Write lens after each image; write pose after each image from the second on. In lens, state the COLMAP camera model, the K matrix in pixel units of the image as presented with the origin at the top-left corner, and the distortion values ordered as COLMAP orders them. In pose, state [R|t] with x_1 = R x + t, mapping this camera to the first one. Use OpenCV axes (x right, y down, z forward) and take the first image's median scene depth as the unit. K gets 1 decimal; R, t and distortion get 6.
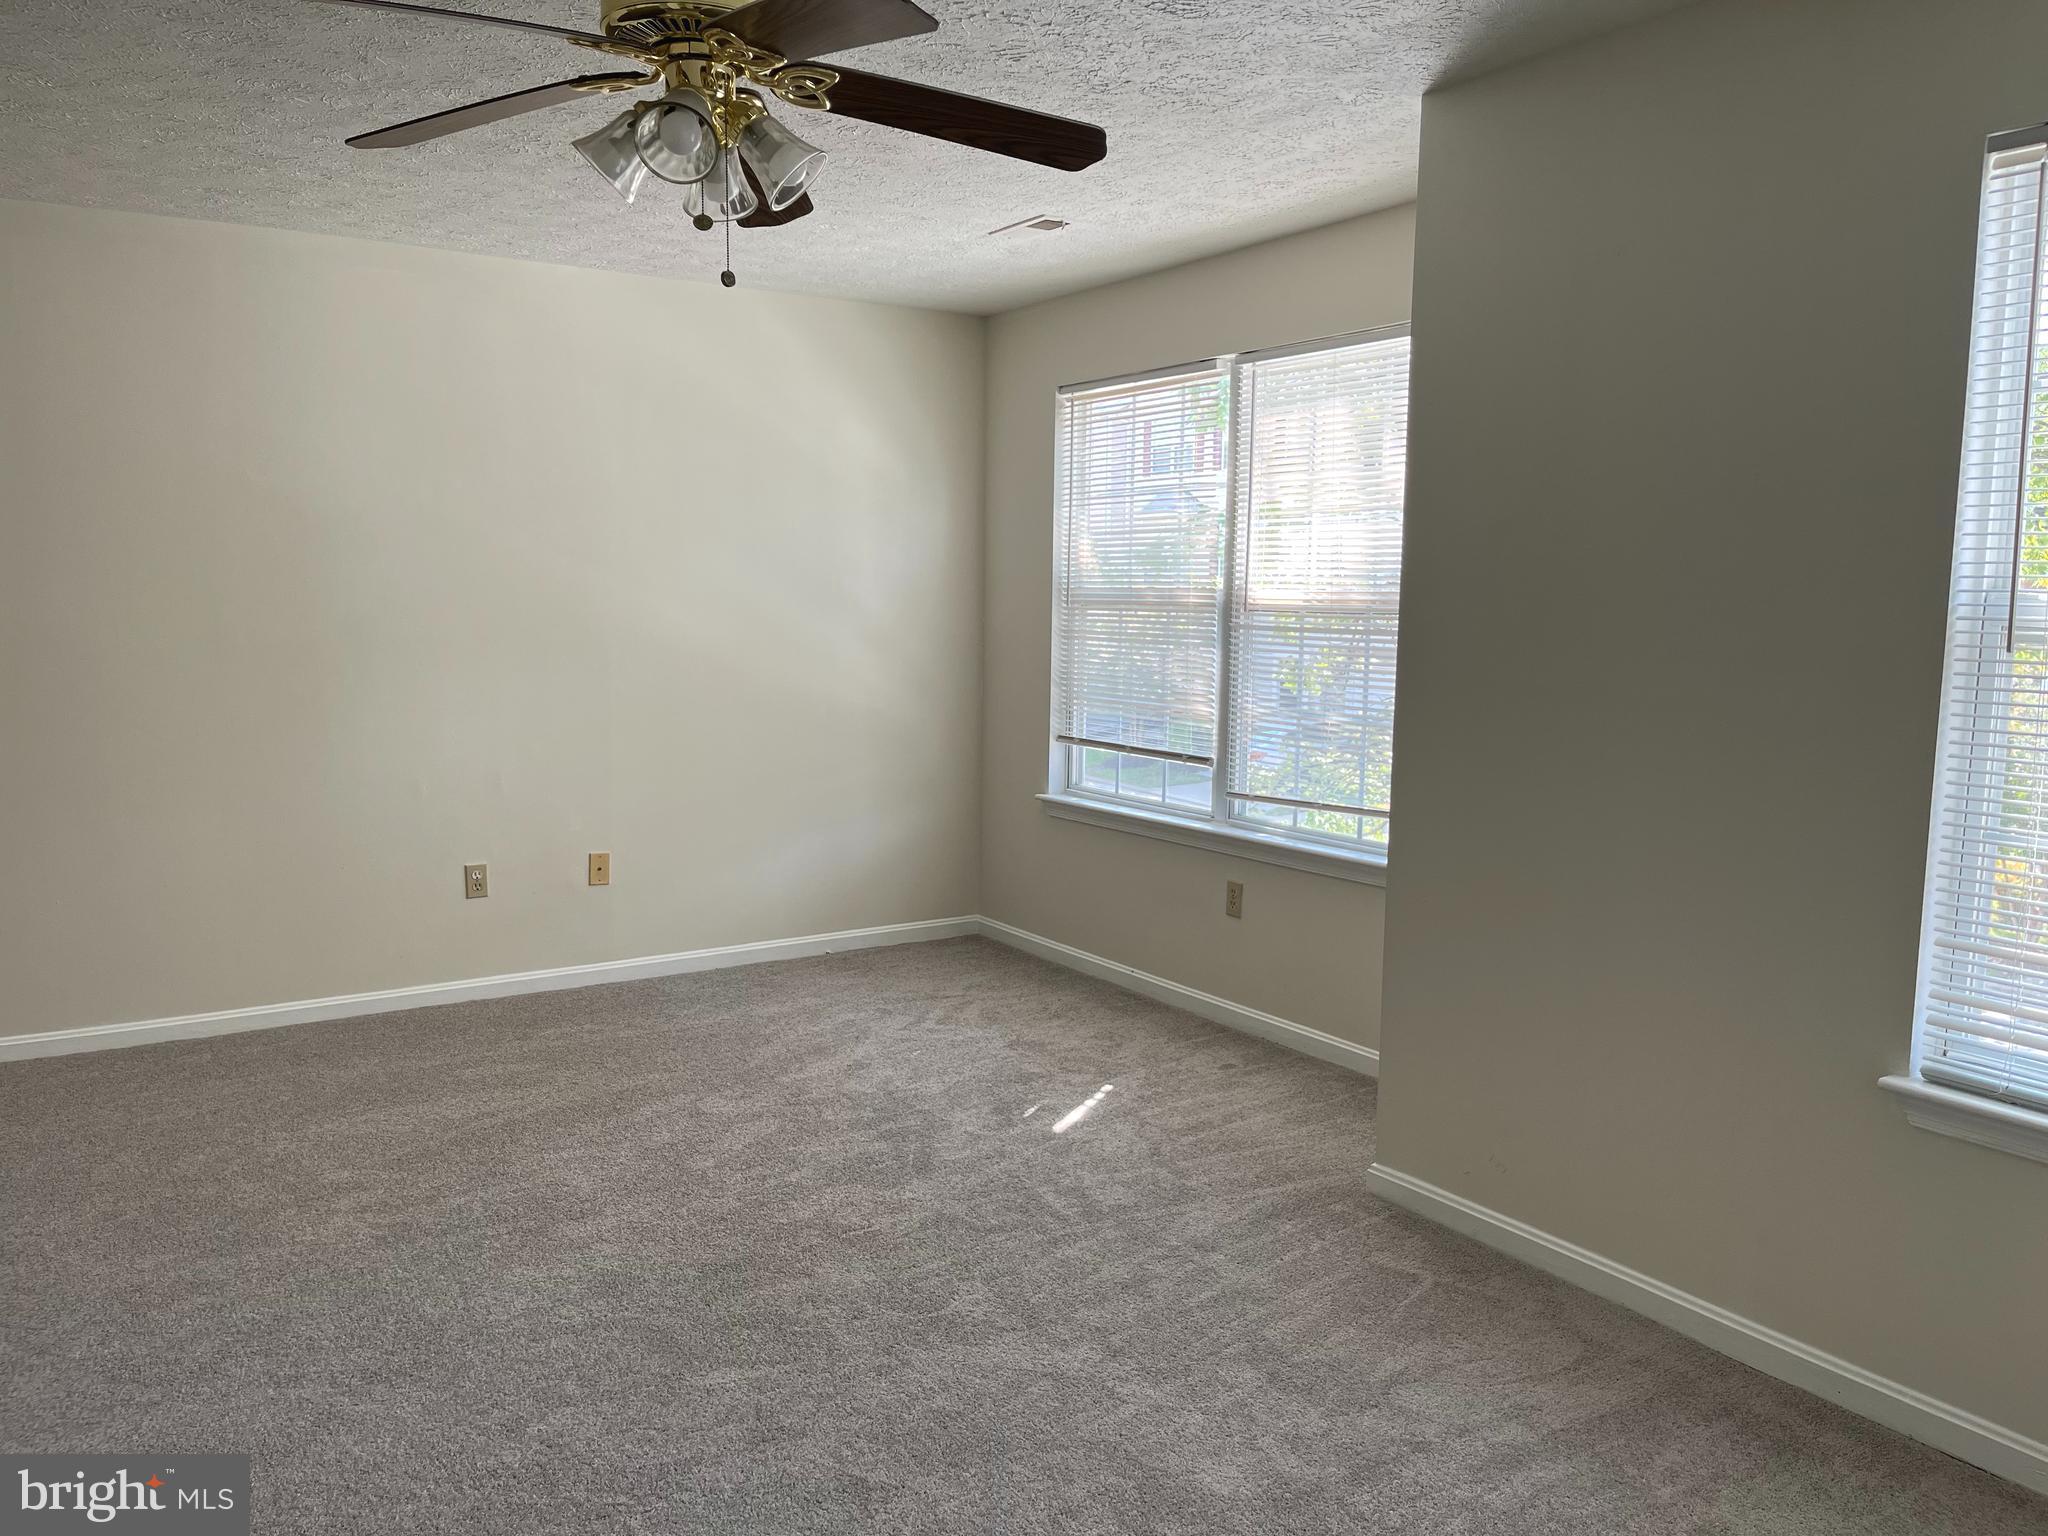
lens RADIAL K [[1554.4, 0, 1035.8], [0, 1554.4, 782.3], [0, 0, 1]] dist [0.066990, -0.083178]
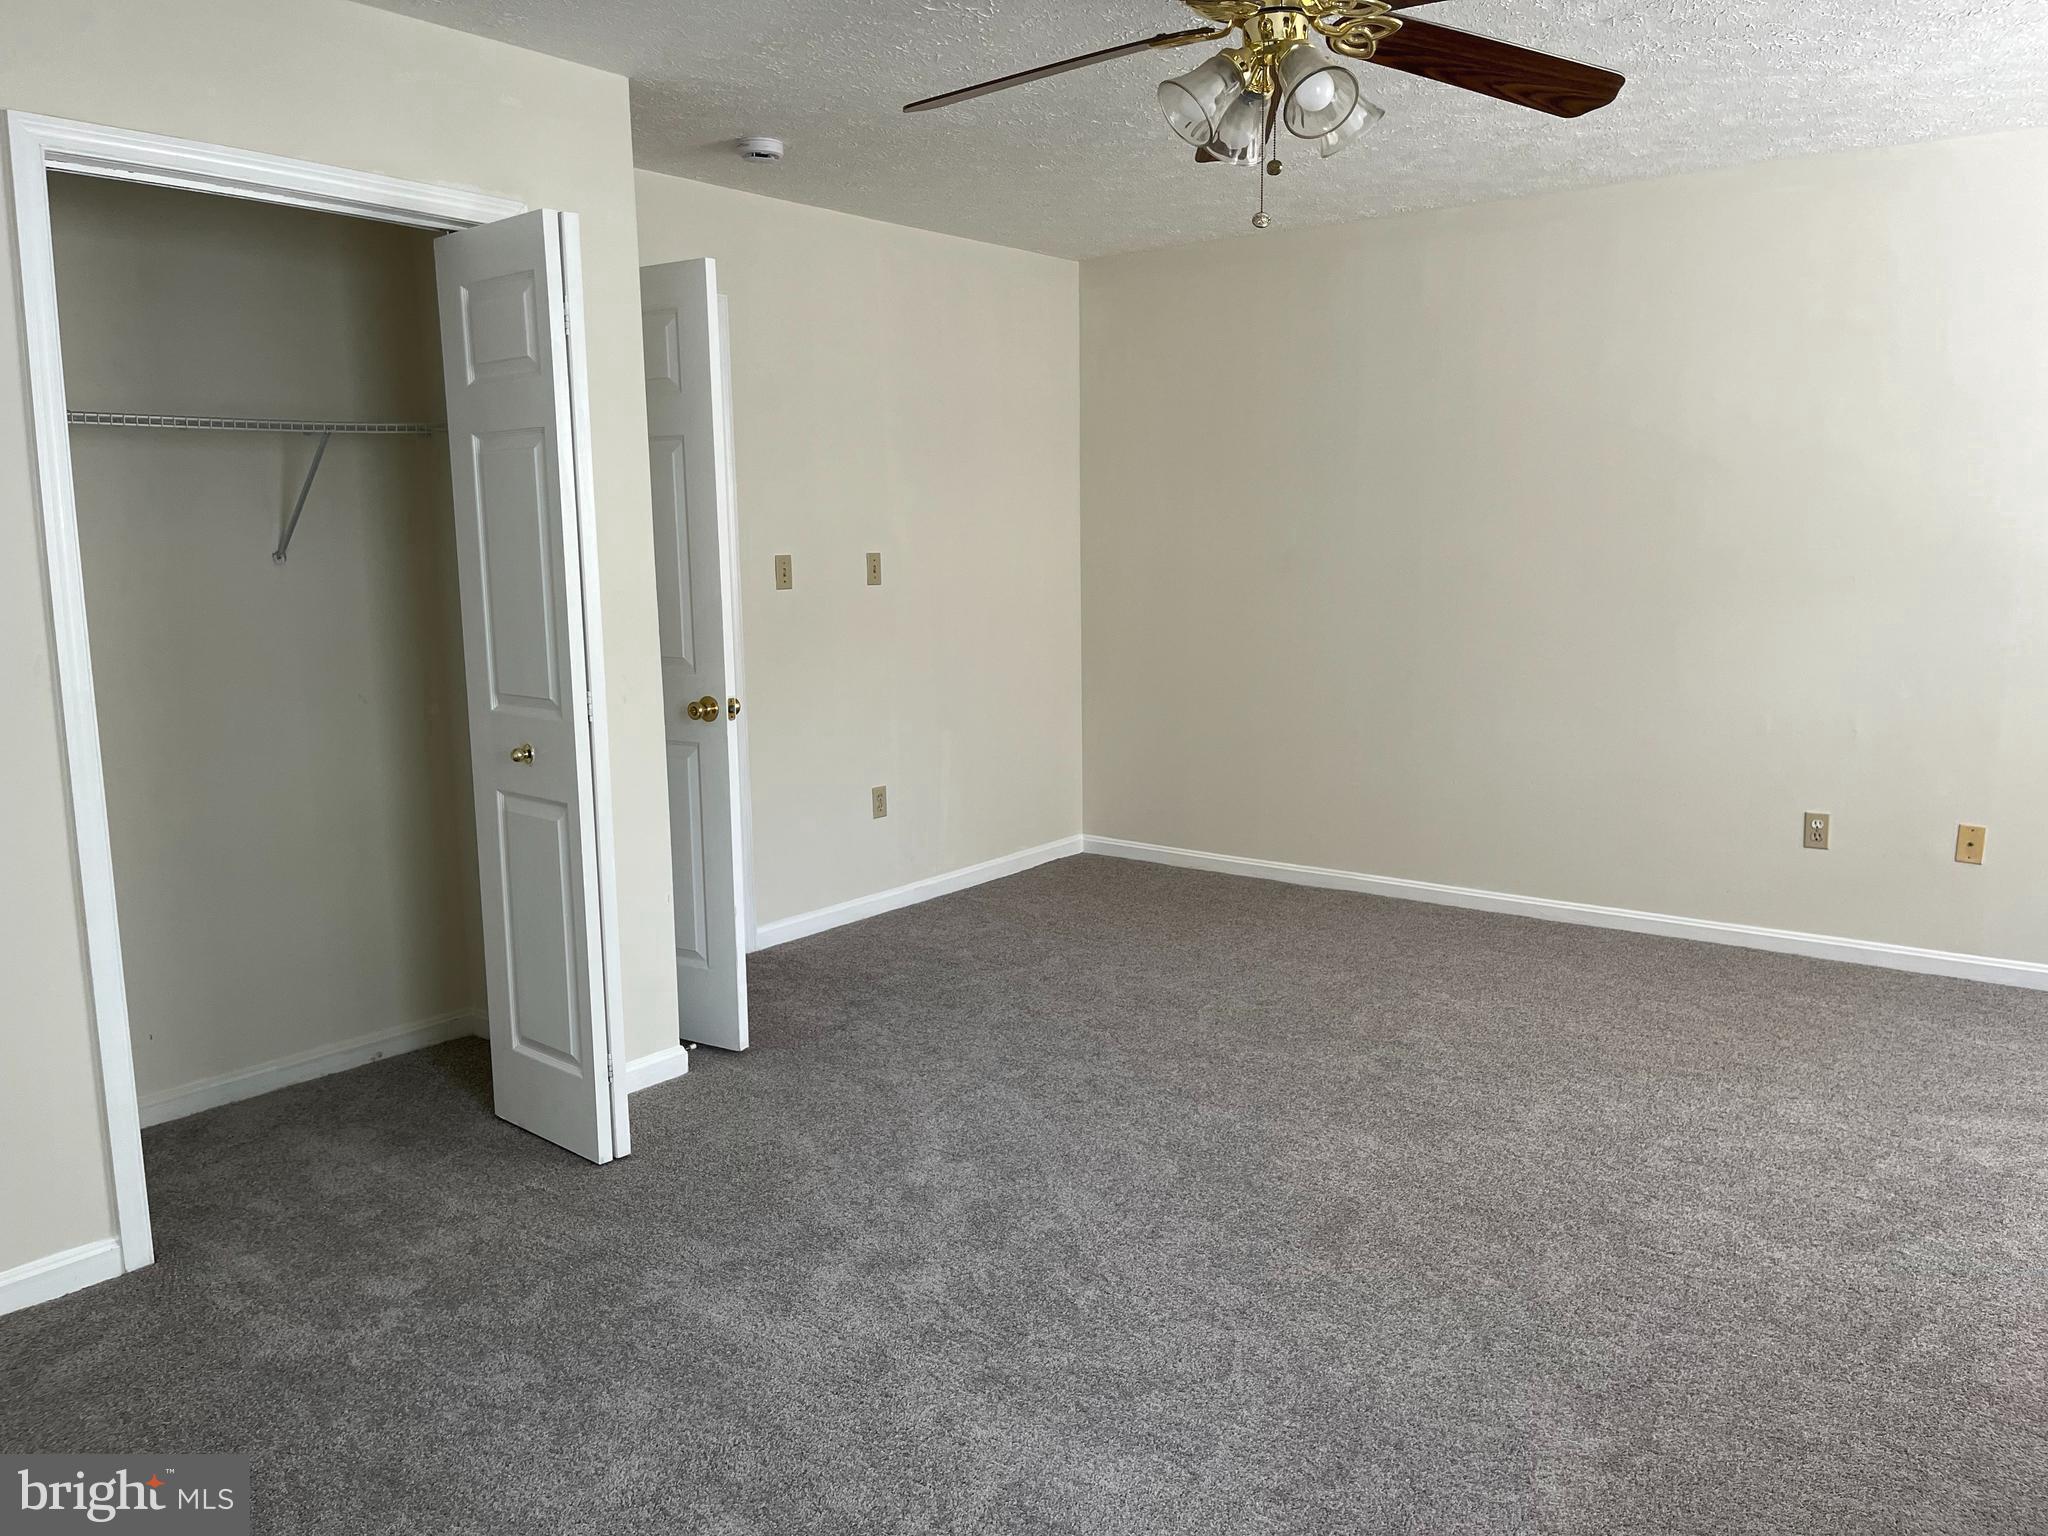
lens RADIAL K [[1554.4, 0, 1030.5], [0, 1554.4, 757.7], [0, 0, 1]] dist [0.066990, -0.083178]
pose [[0.333217, 0.119813, -0.935207, 0.406484], [-0.100757, 0.990738, 0.091028, -0.020583], [0.937451, 0.063897, 0.342202, 0.264483]]
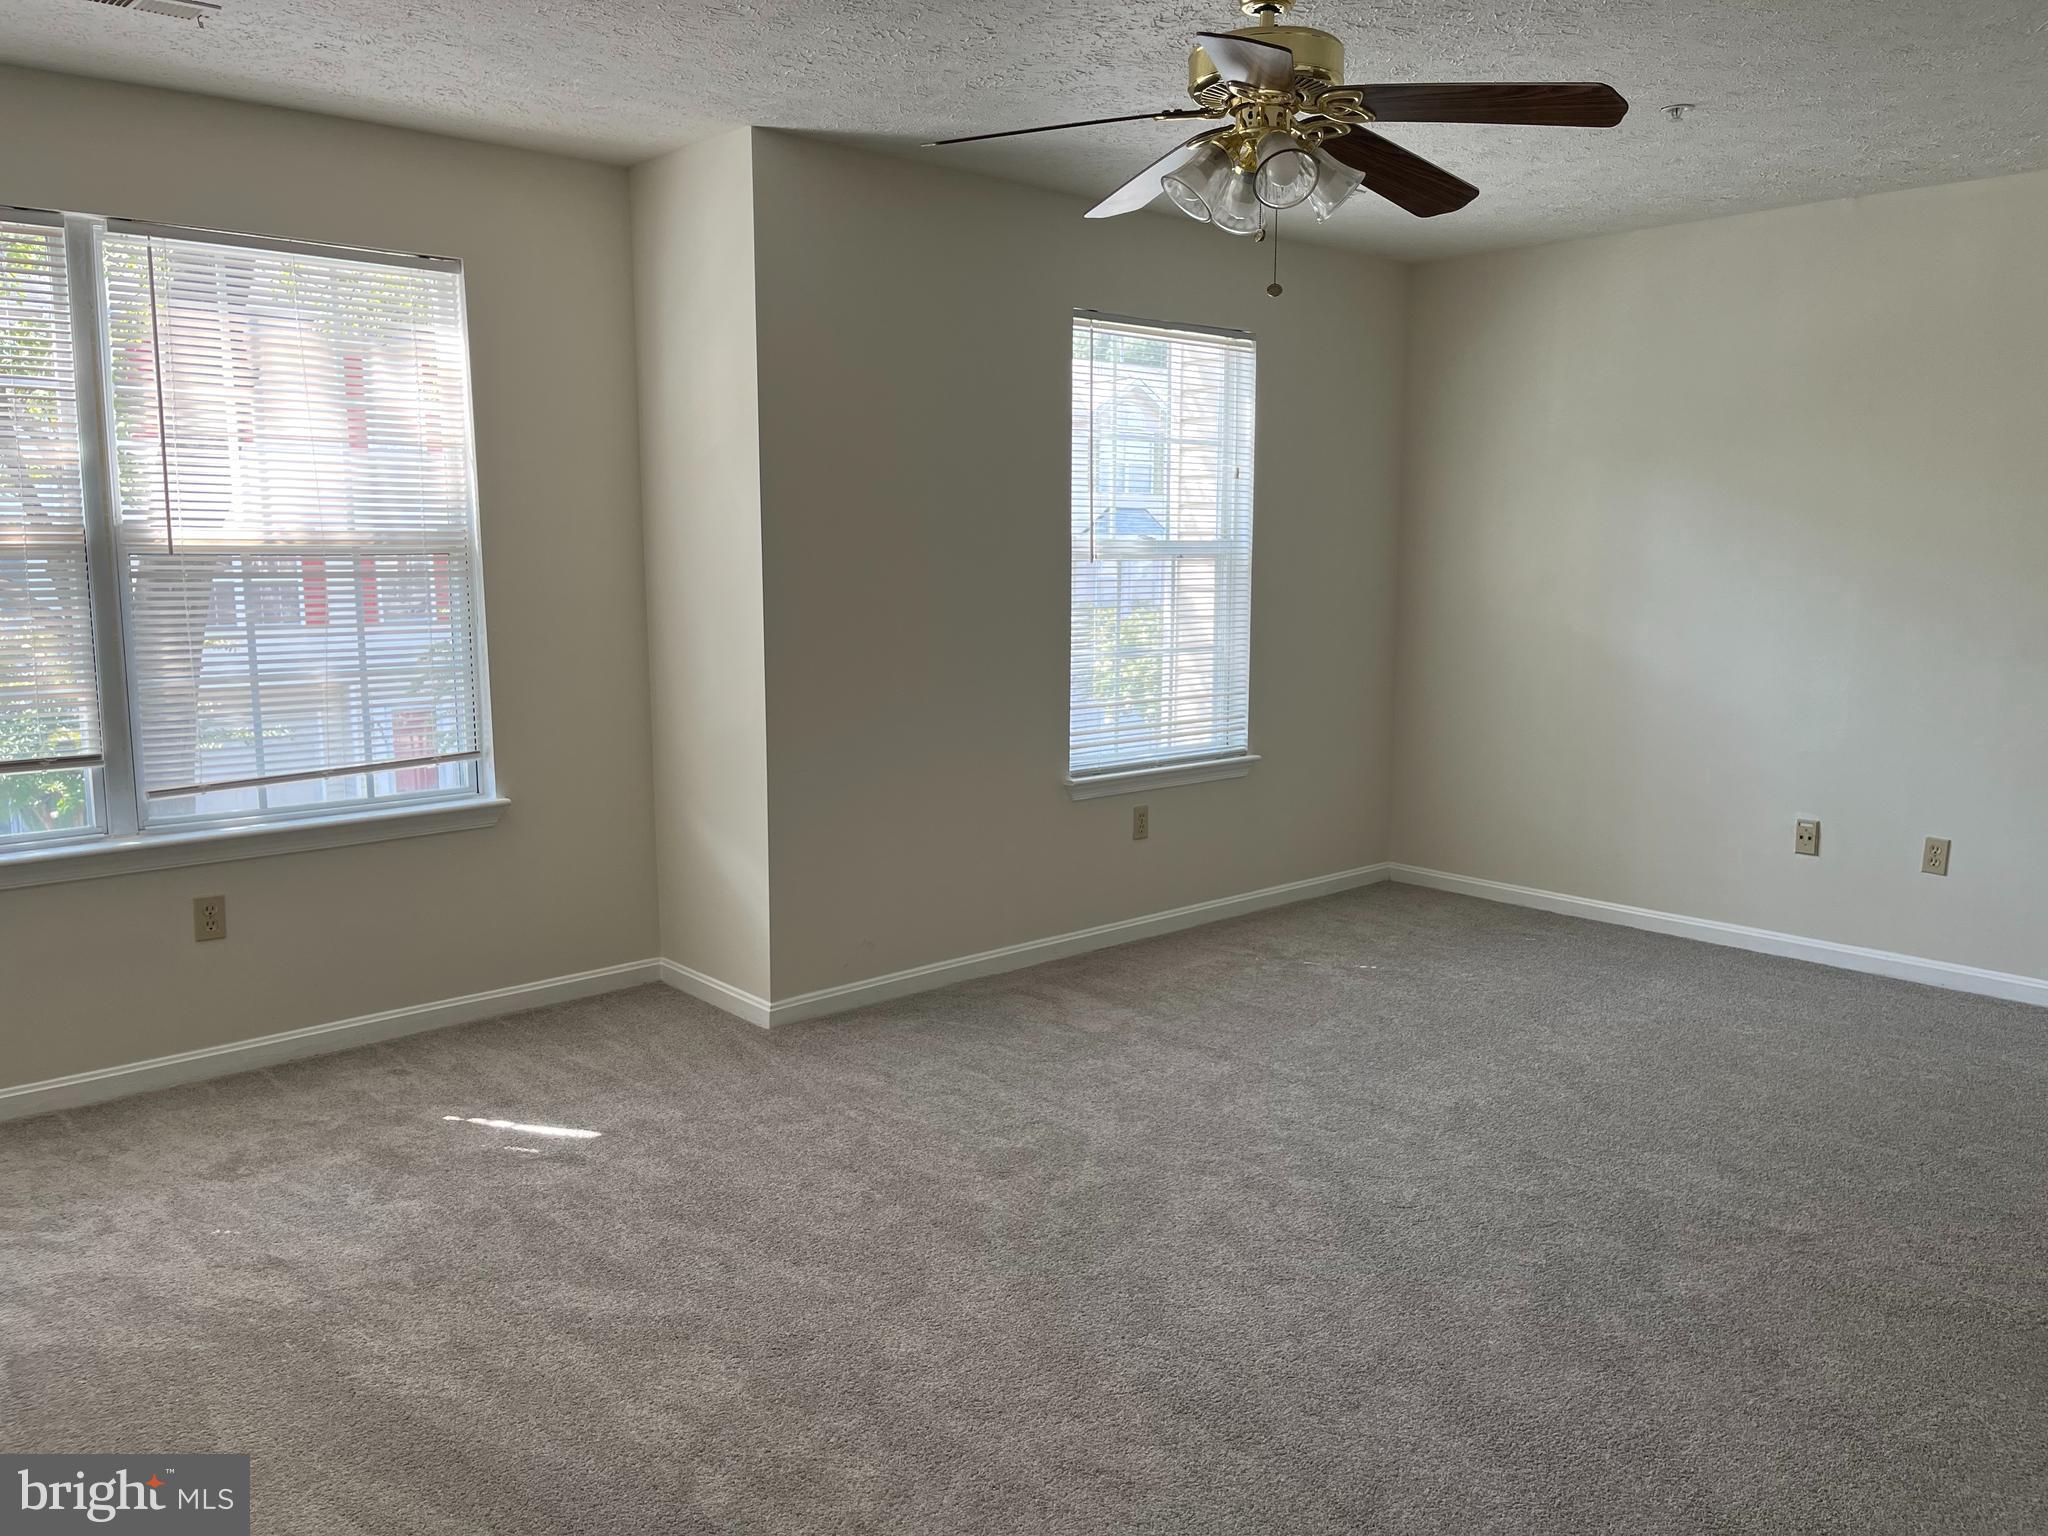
lens RADIAL K [[1554.4, 0, 1027.5], [0, 1554.4, 764.8], [0, 0, 1]] dist [0.066990, -0.083178]
pose [[-0.153732, -0.145075, 0.977405, -0.763141], [0.120942, 0.978963, 0.164328, -0.089043], [-0.980683, 0.143472, -0.132952, 0.735895]]
